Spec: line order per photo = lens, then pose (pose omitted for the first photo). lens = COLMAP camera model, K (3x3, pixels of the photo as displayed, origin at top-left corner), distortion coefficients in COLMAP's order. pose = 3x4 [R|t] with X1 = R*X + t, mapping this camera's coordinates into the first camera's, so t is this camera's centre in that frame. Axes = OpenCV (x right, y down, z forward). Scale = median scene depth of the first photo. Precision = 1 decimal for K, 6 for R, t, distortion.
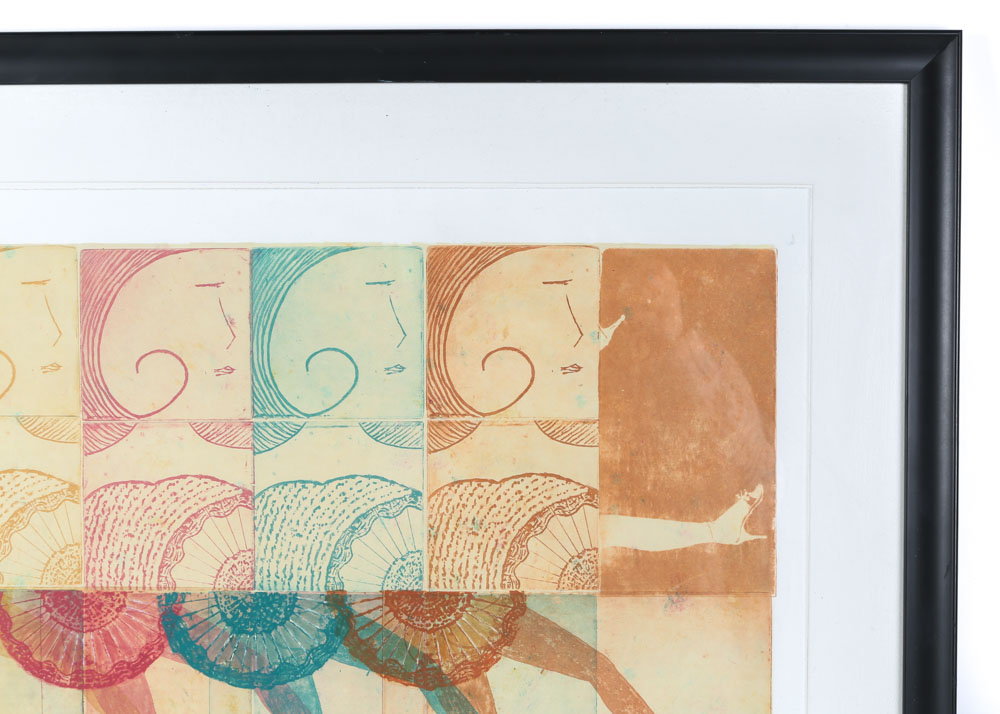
lens RADIAL K [[1818.6, 0, 499.9], [0, 1818.6, 360.9], [0, 0, 1]] dist [-0.067418, 0.000000]
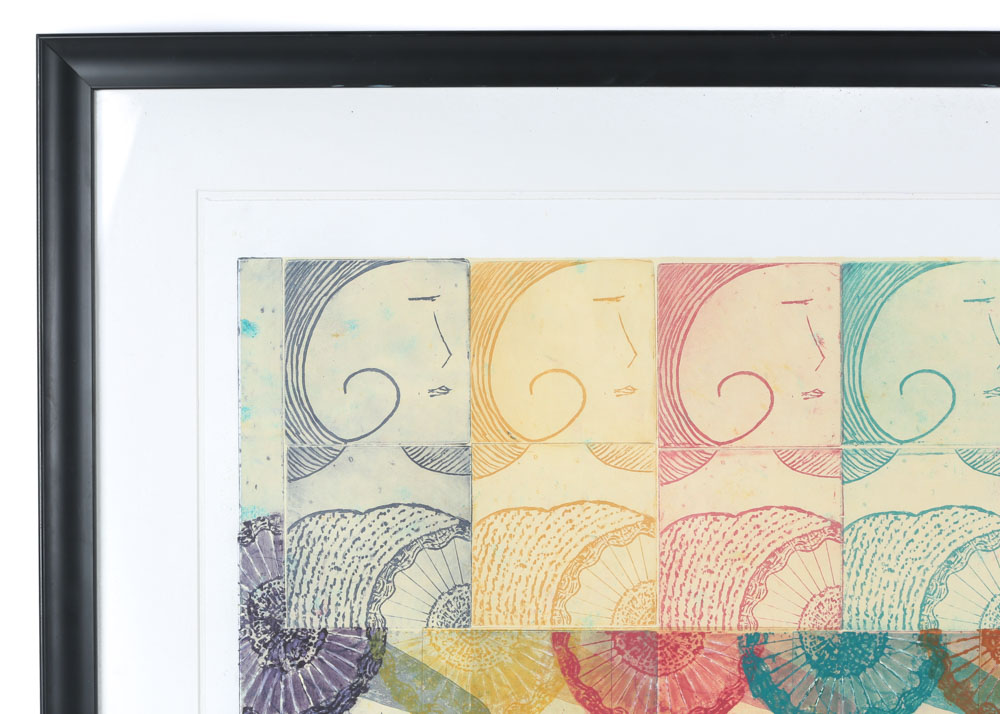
lens RADIAL K [[1912.9, 0, 500.0], [0, 1912.9, 351.8], [0, 0, 1]] dist [-0.064301, 0.000000]
pose [[0.999988, 0.000394, 0.004970, -0.316329], [-0.000311, 0.999862, -0.016580, 0.000024], [-0.004976, 0.016578, 0.999850, 0.020218]]
